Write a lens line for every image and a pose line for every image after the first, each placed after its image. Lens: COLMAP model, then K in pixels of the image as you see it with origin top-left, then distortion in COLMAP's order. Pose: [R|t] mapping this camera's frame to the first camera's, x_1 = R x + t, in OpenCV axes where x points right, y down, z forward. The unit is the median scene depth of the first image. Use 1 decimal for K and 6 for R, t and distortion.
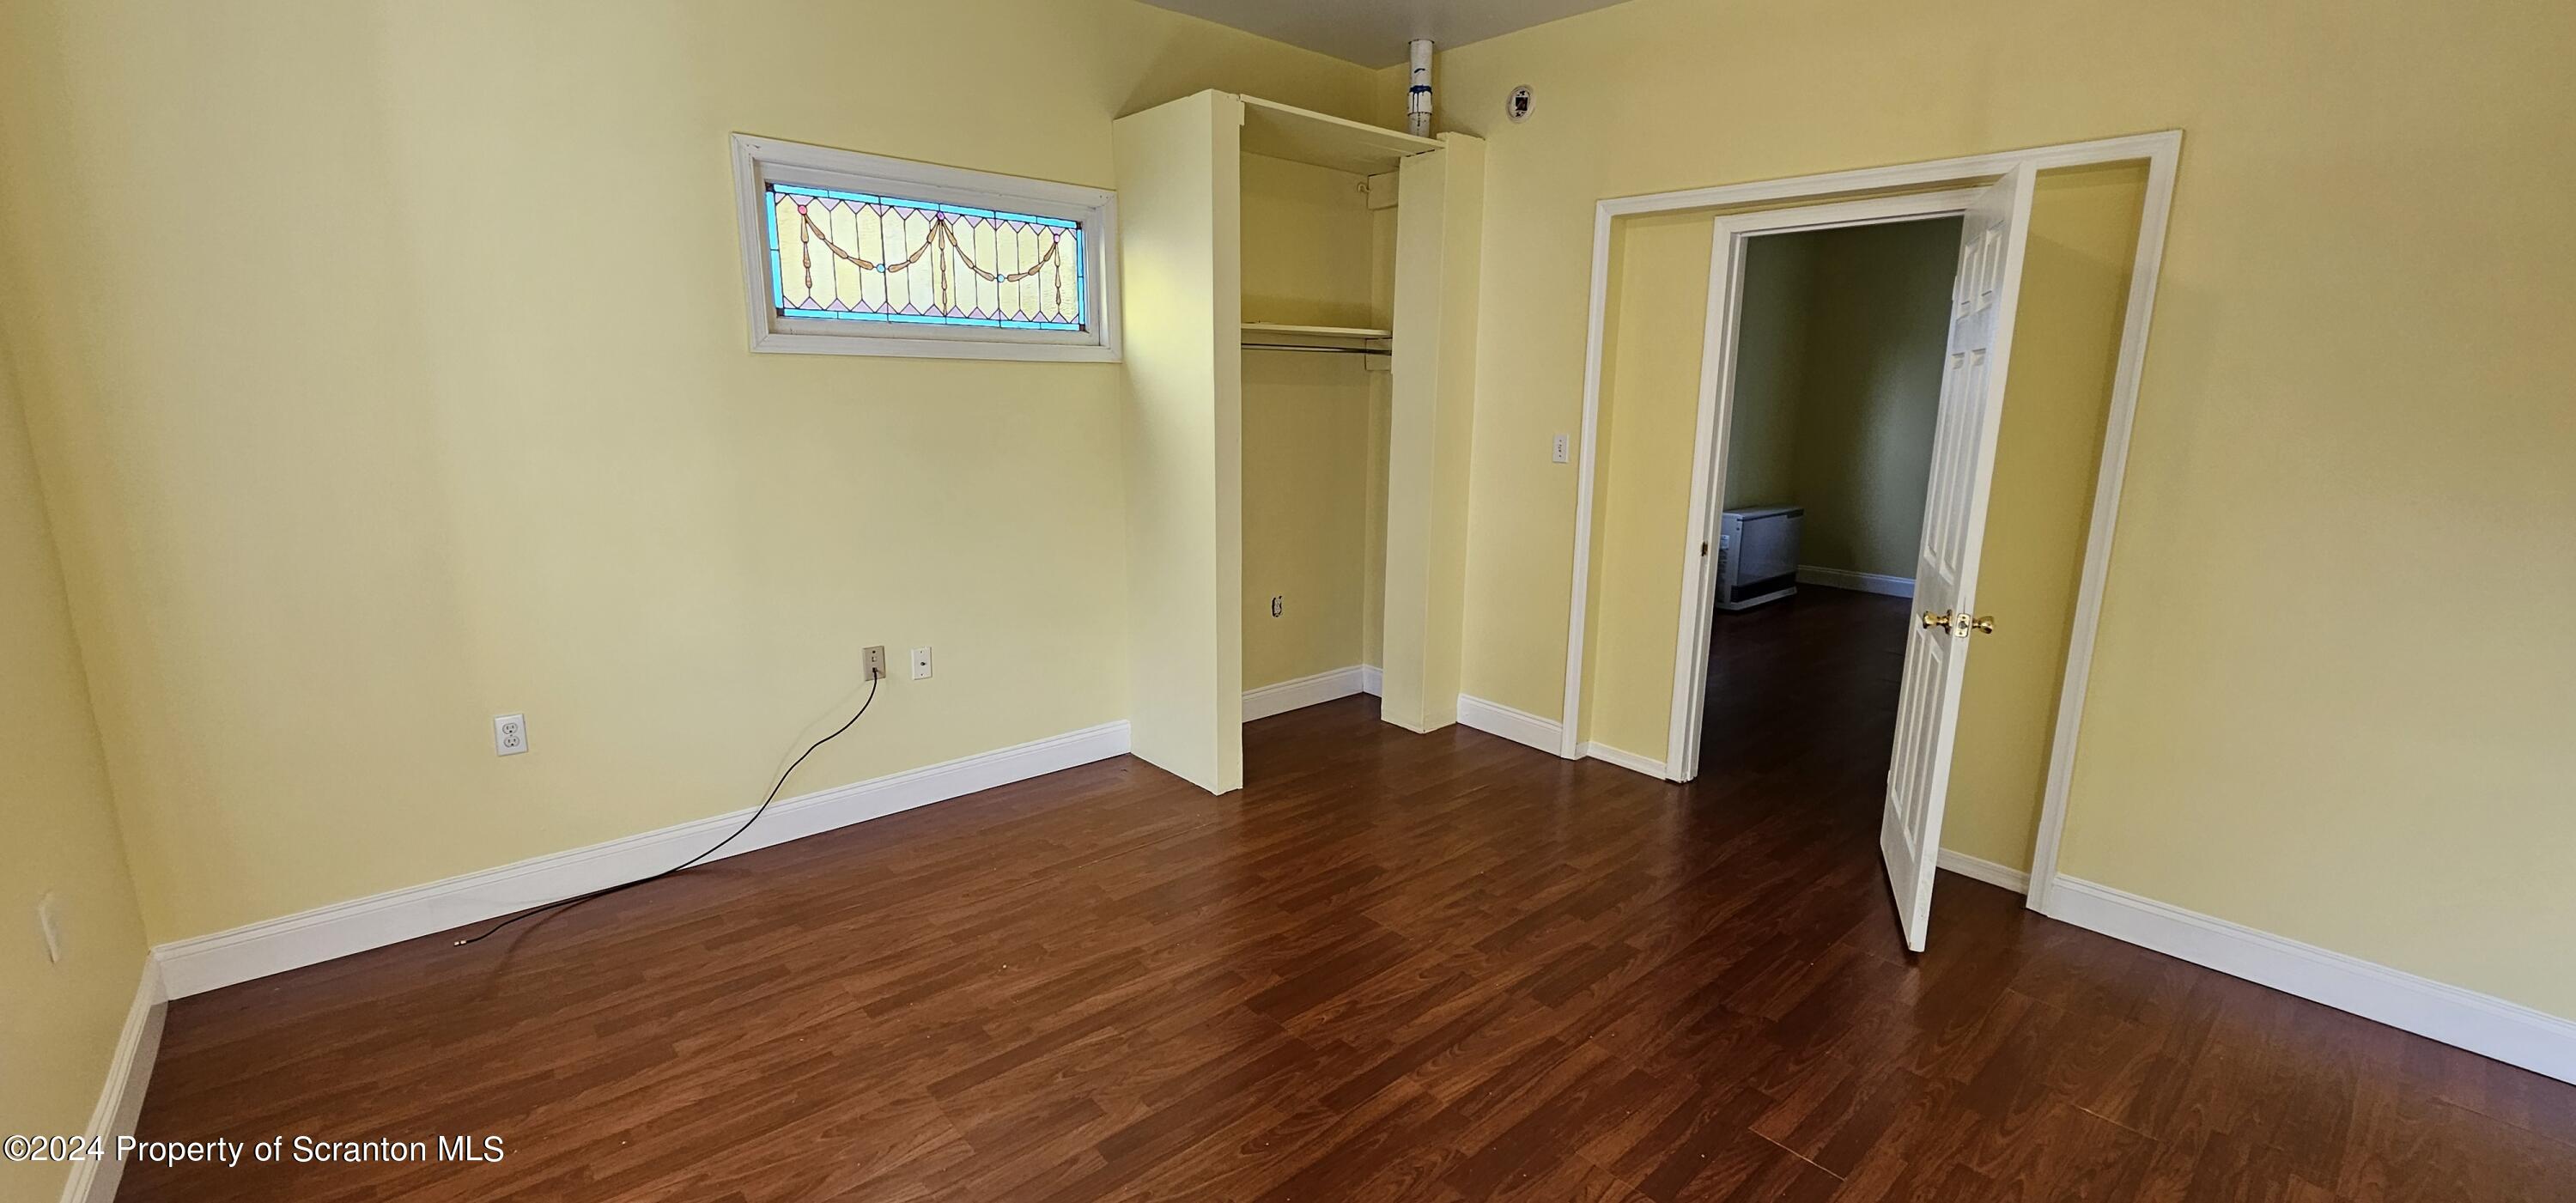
lens RADIAL K [[1046.4, 0, 1286.0], [0, 1046.4, 603.6], [0, 0, 1]] dist [0.004533, 0.000196]
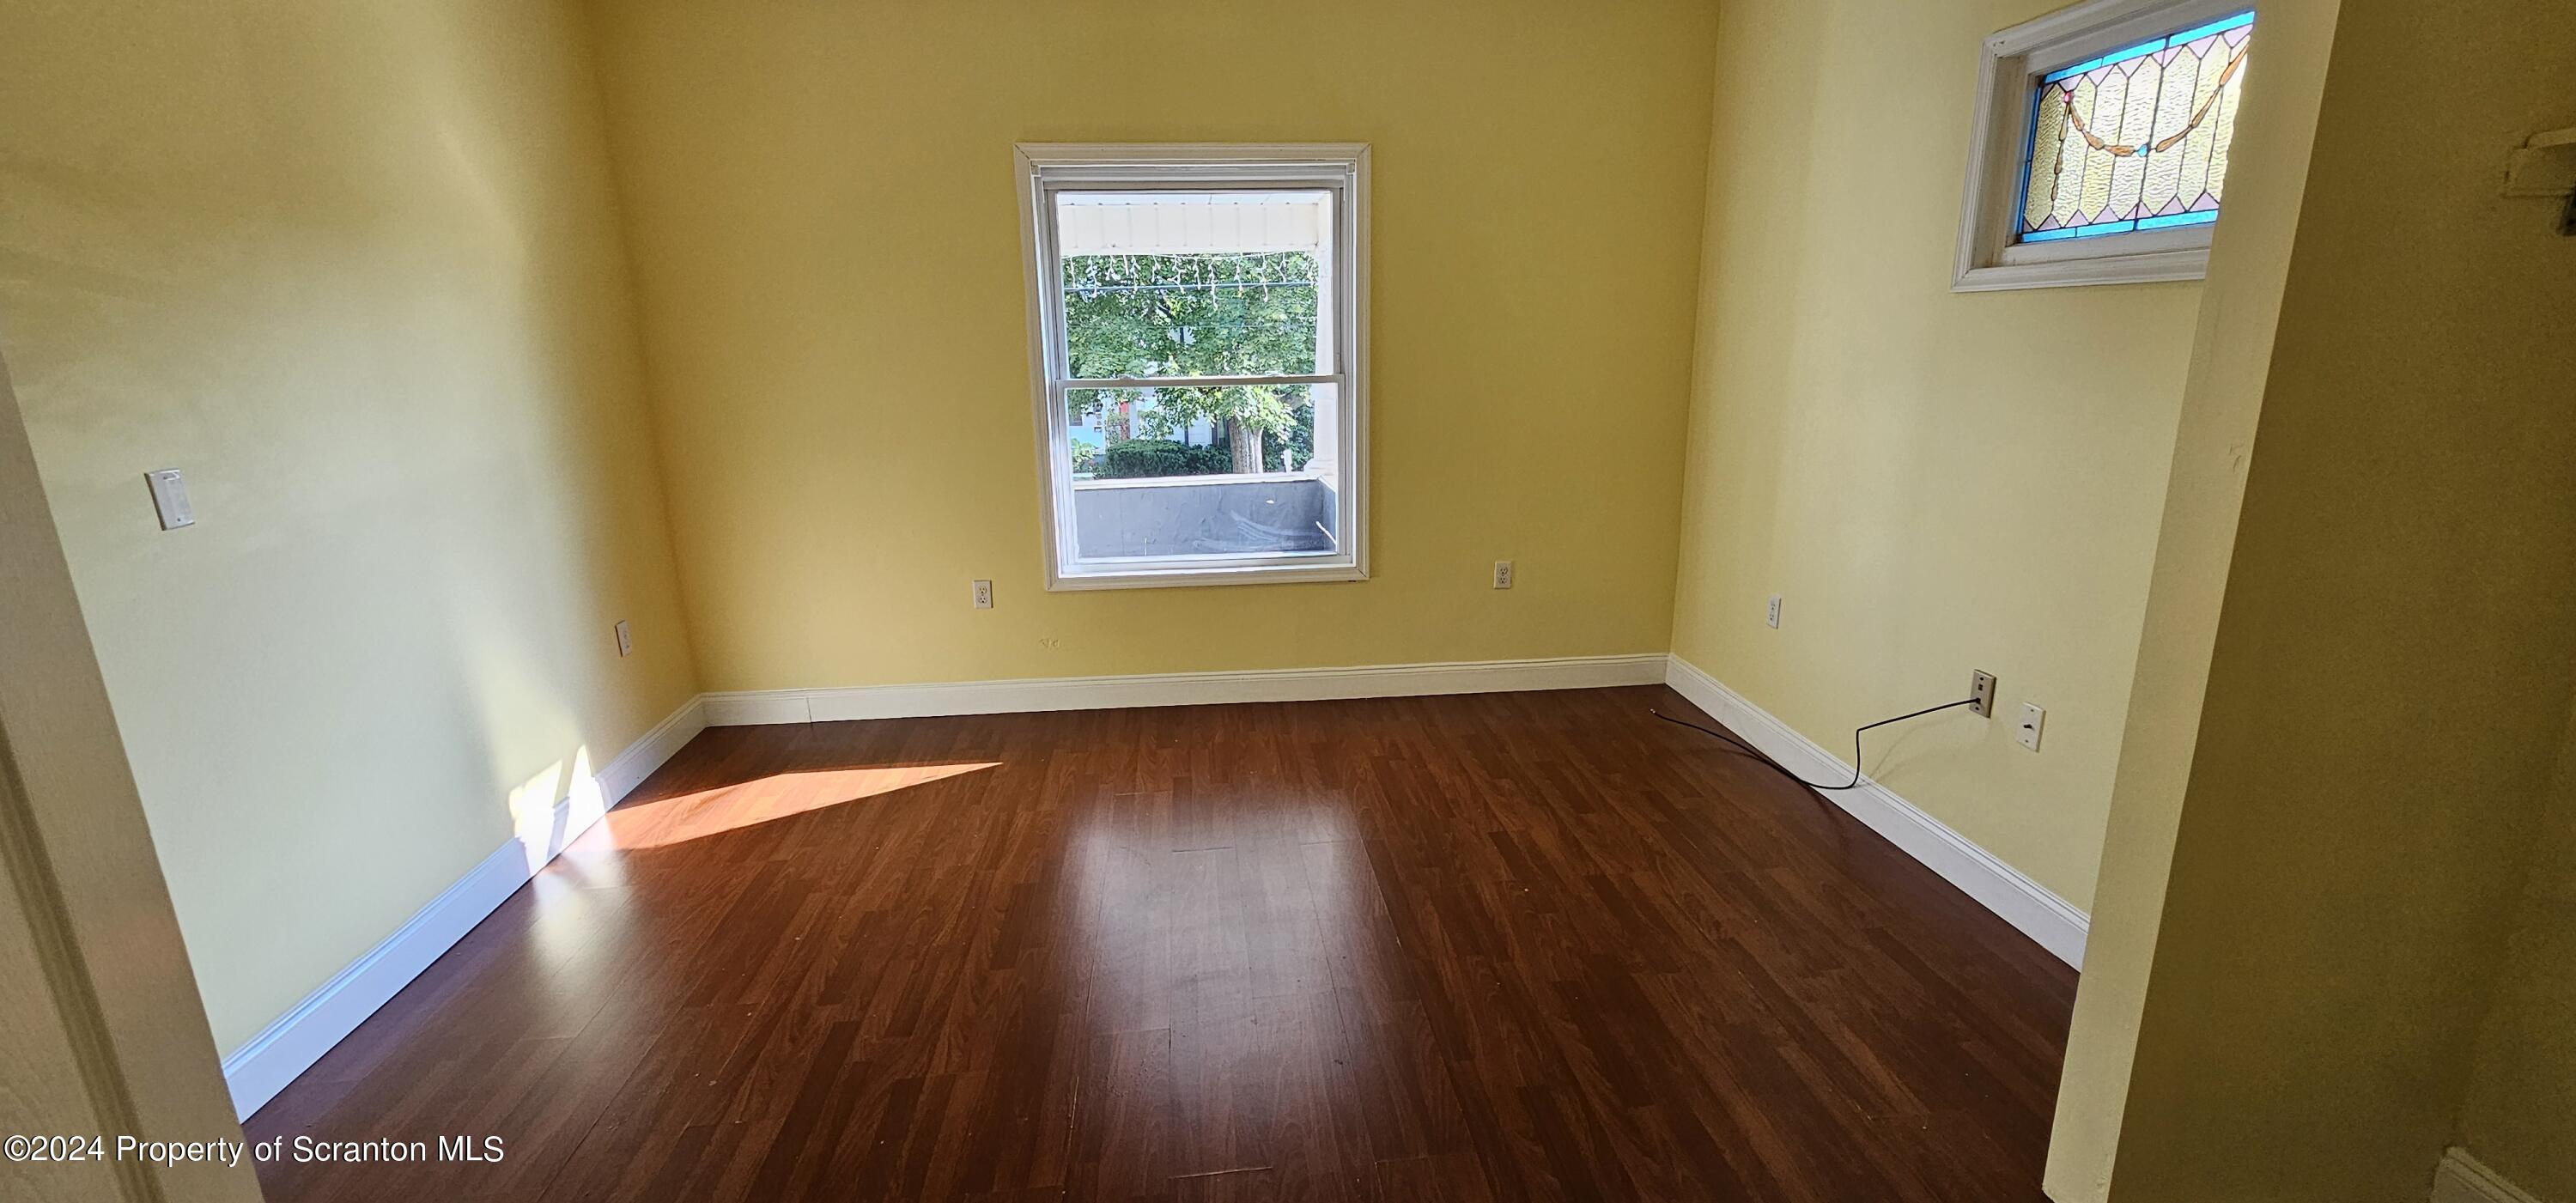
lens RADIAL K [[1046.4, 0, 1279.4], [0, 1046.4, 592.6], [0, 0, 1]] dist [0.004533, 0.000196]
pose [[-0.571304, 0.198504, -0.796372, 0.589018], [-0.156467, 0.926173, 0.343106, -0.229221], [0.805686, 0.320624, -0.498067, 1.107870]]
